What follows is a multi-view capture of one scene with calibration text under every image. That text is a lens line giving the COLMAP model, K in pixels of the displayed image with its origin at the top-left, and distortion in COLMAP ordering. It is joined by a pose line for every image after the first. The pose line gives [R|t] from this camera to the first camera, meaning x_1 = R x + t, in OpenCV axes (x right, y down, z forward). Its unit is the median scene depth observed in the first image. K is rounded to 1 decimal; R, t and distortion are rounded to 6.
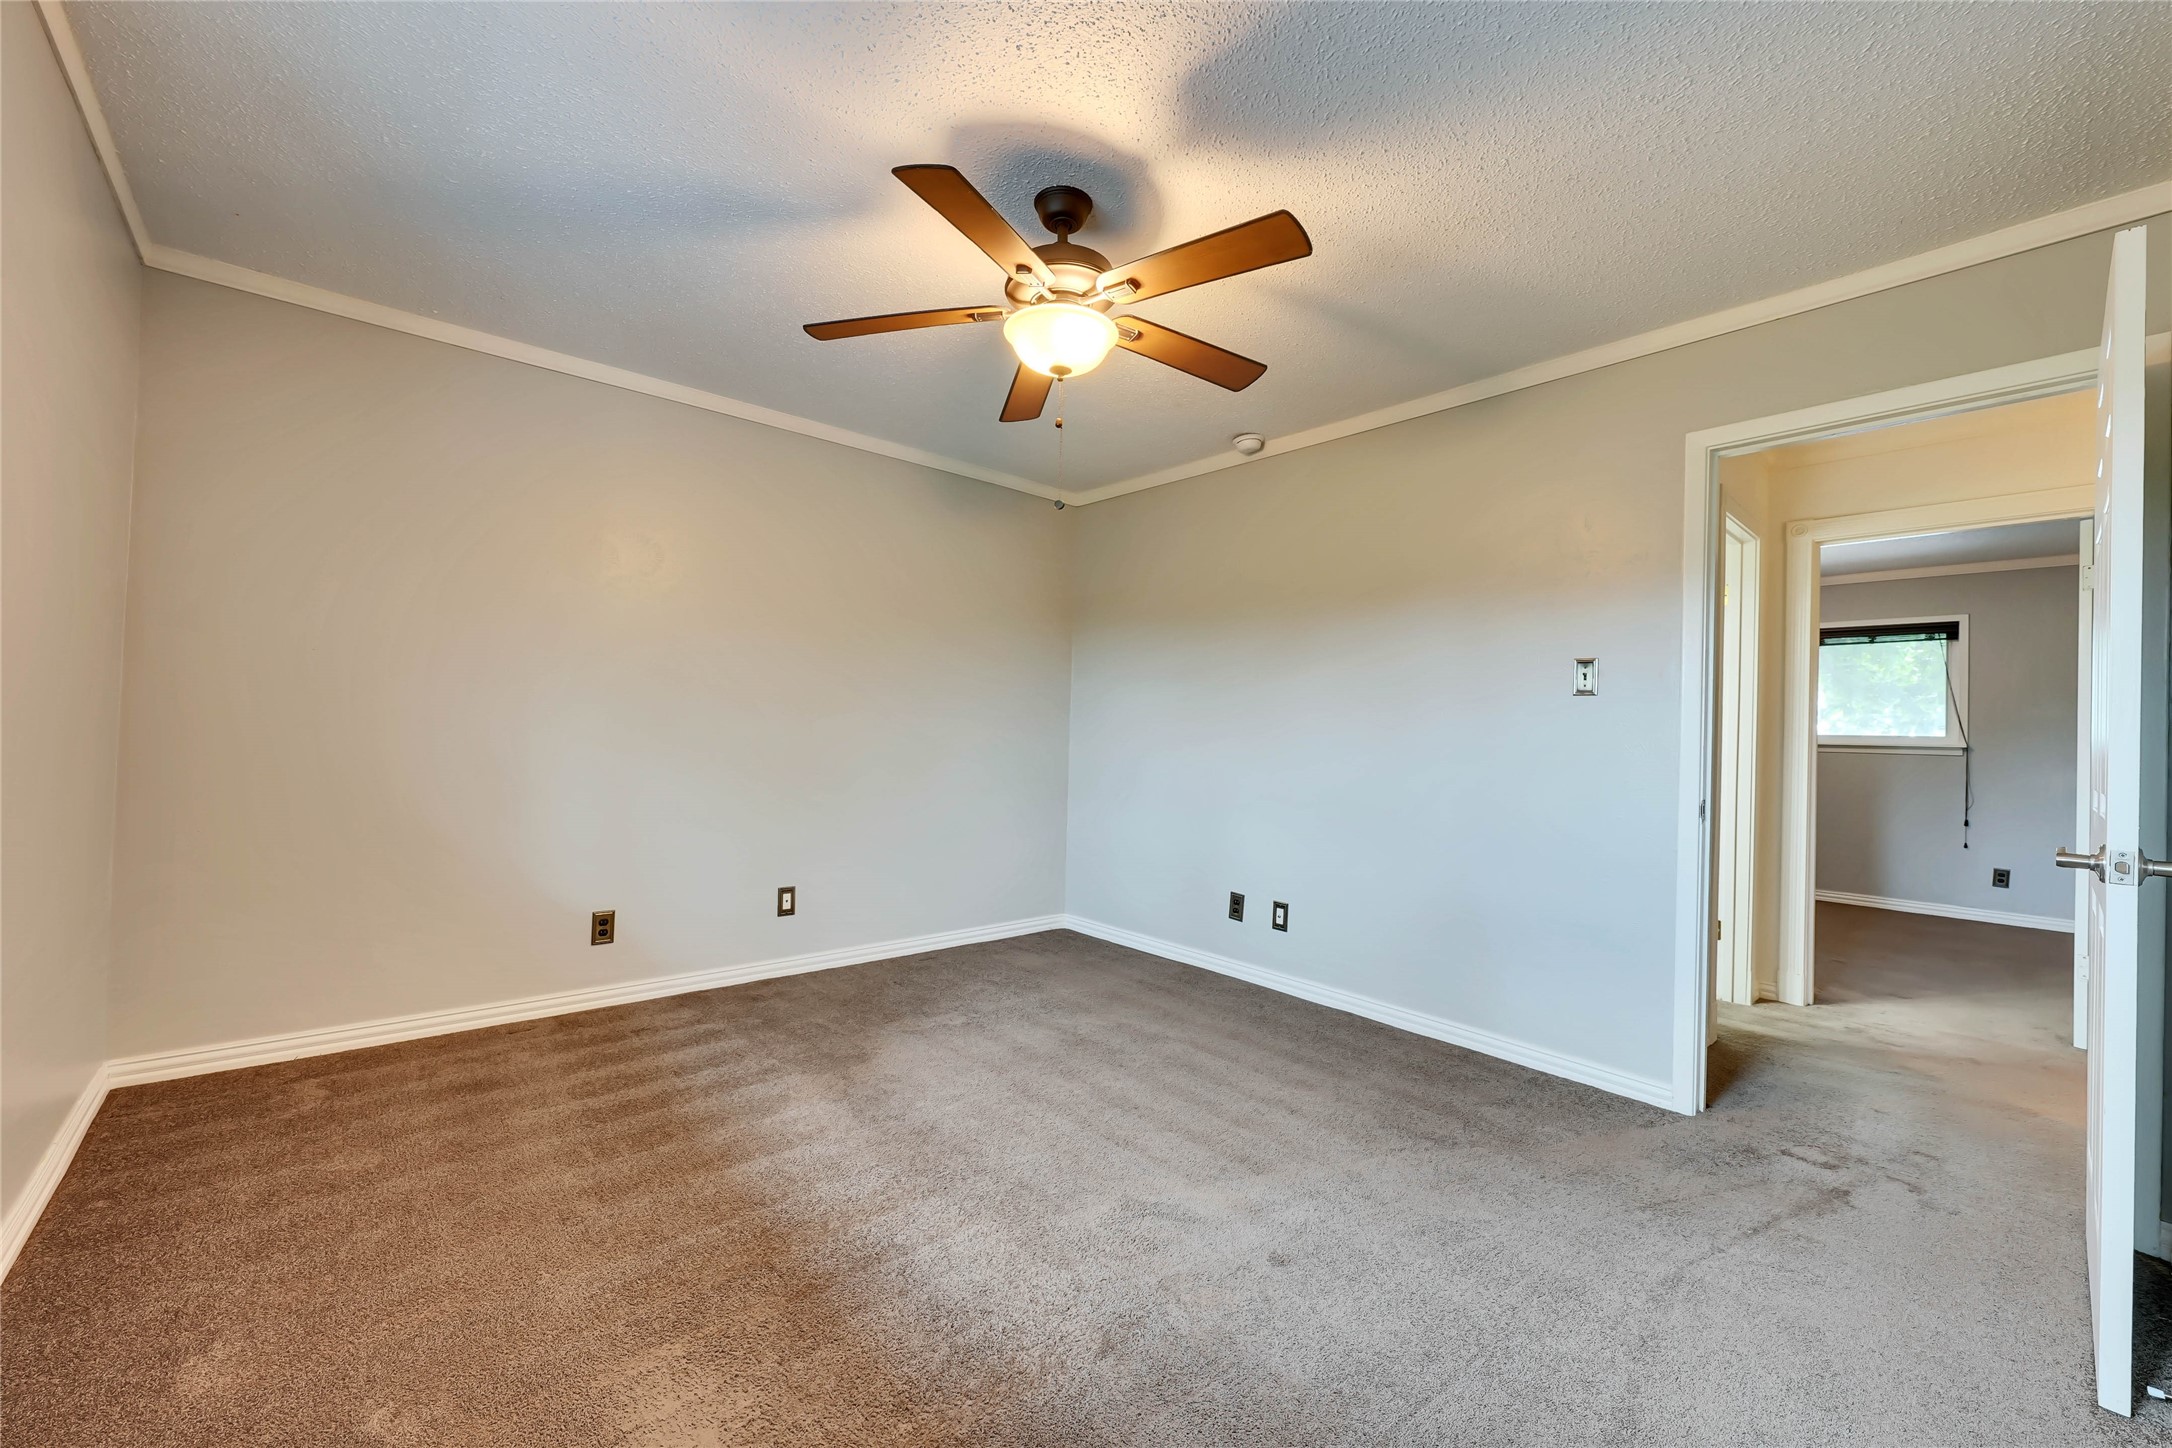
lens RADIAL K [[866.9, 0, 1086.0], [0, 866.9, 724.0], [0, 0, 1]] dist [-0.000637, -0.000013]
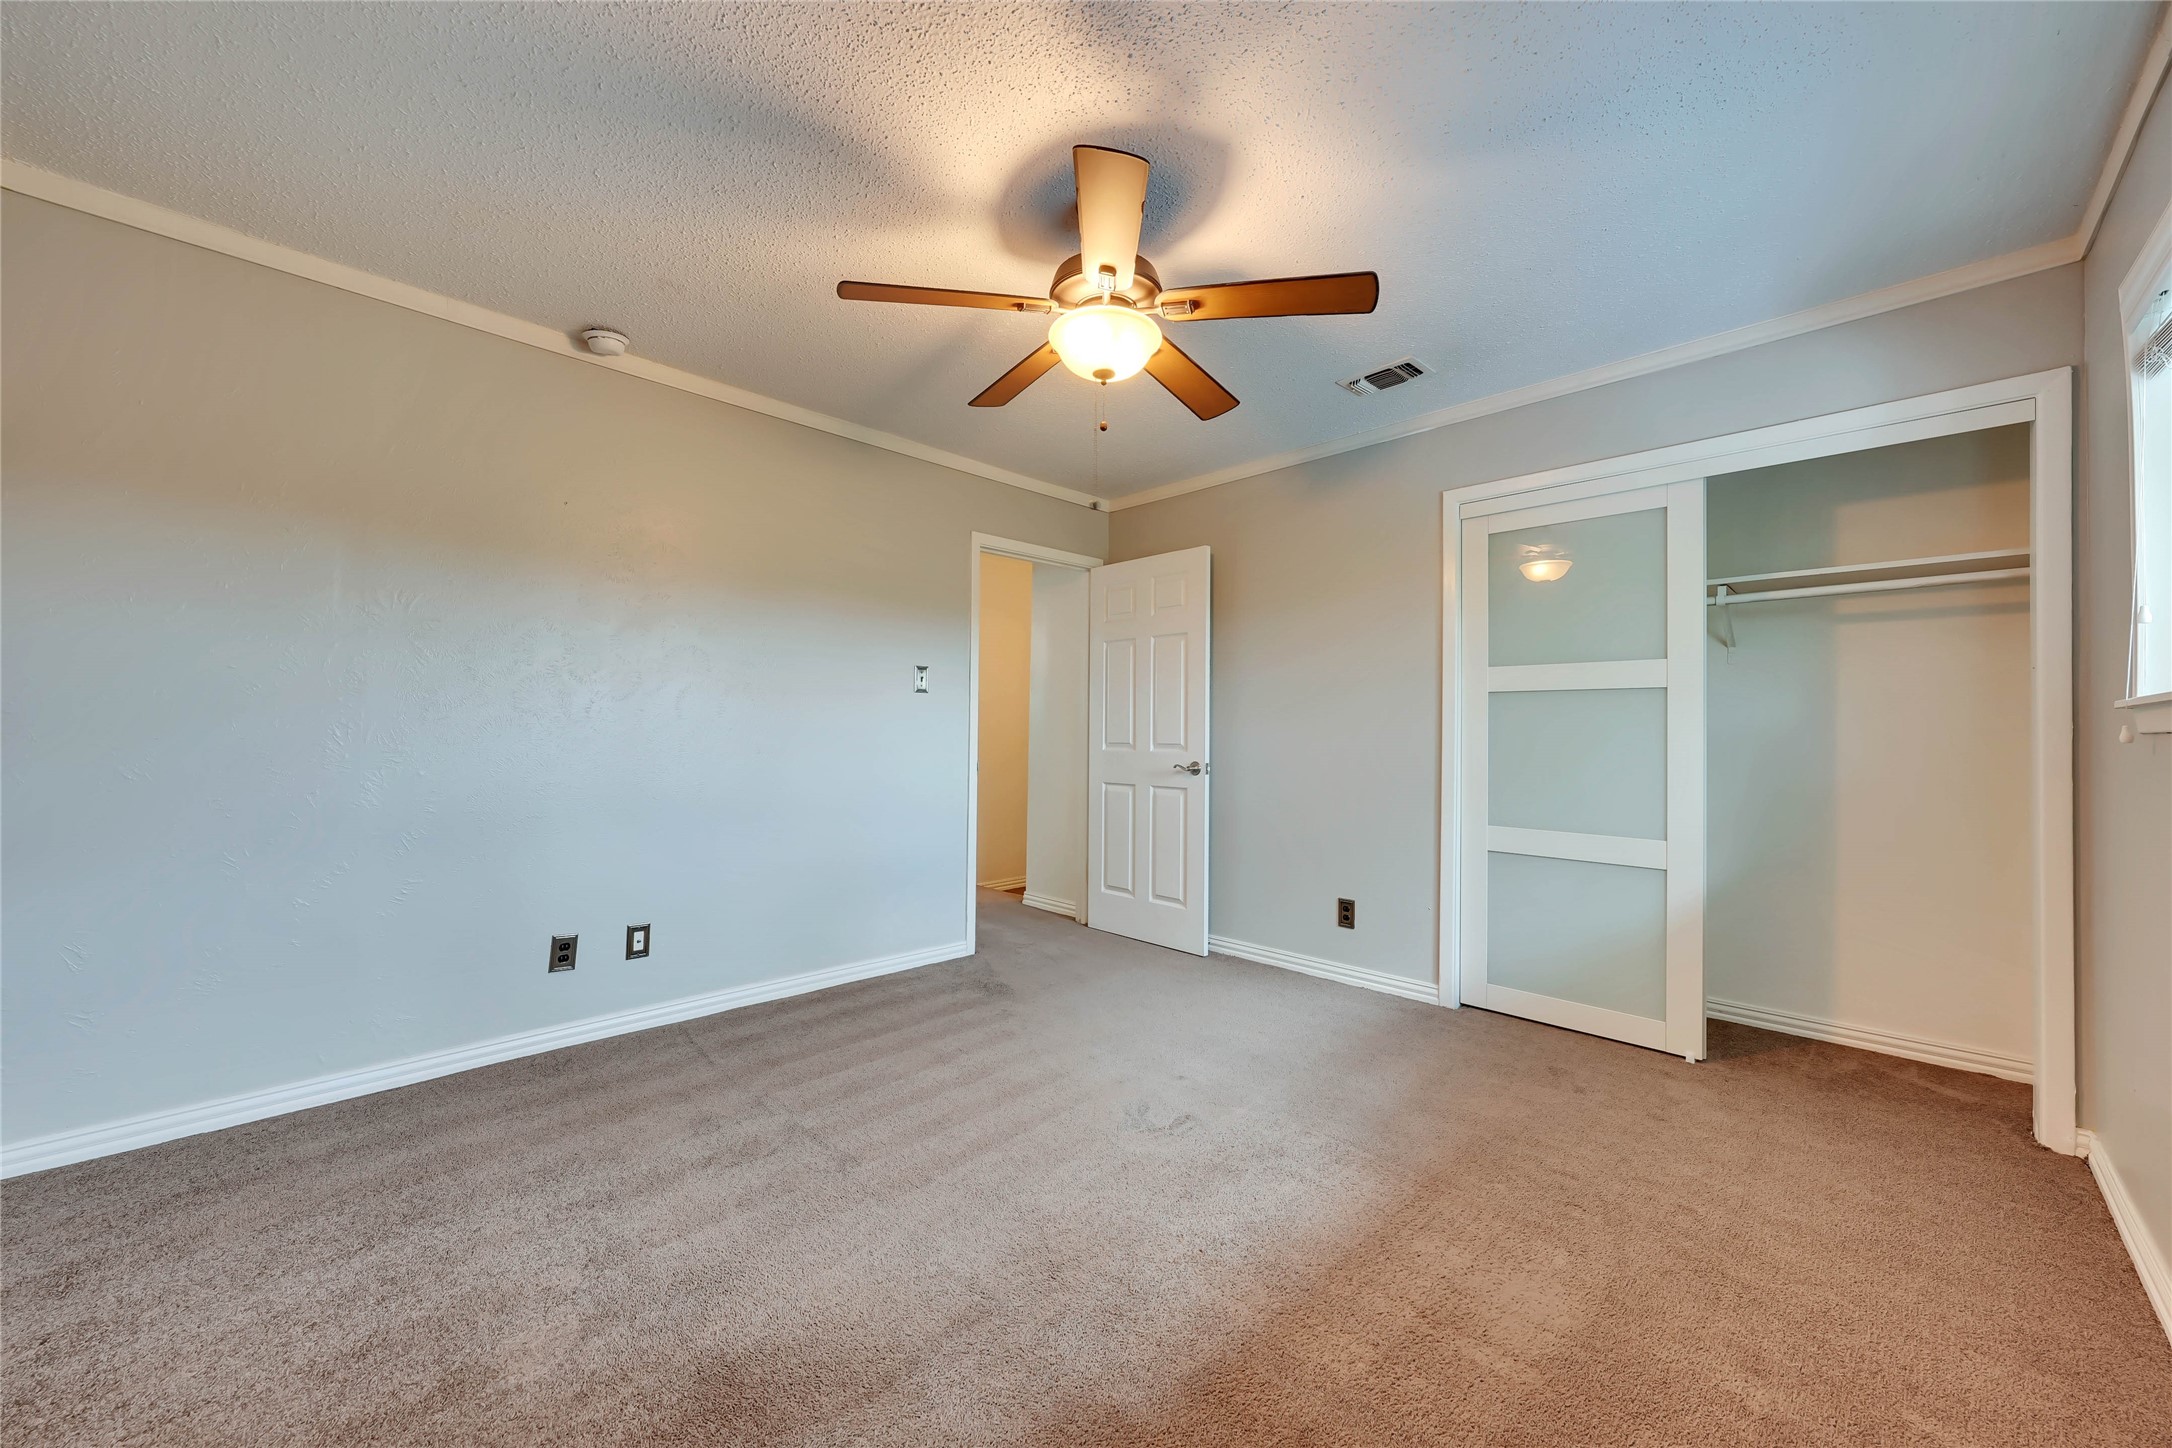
lens RADIAL K [[798.6, 0, 1086.0], [0, 798.6, 724.0], [0, 0, 1]] dist [0.000259, 0.000104]
pose [[-0.055771, -0.022578, 0.998188, -0.683199], [-0.017380, 0.999615, 0.021639, -0.013297], [-0.998292, -0.016141, -0.056142, 0.751119]]
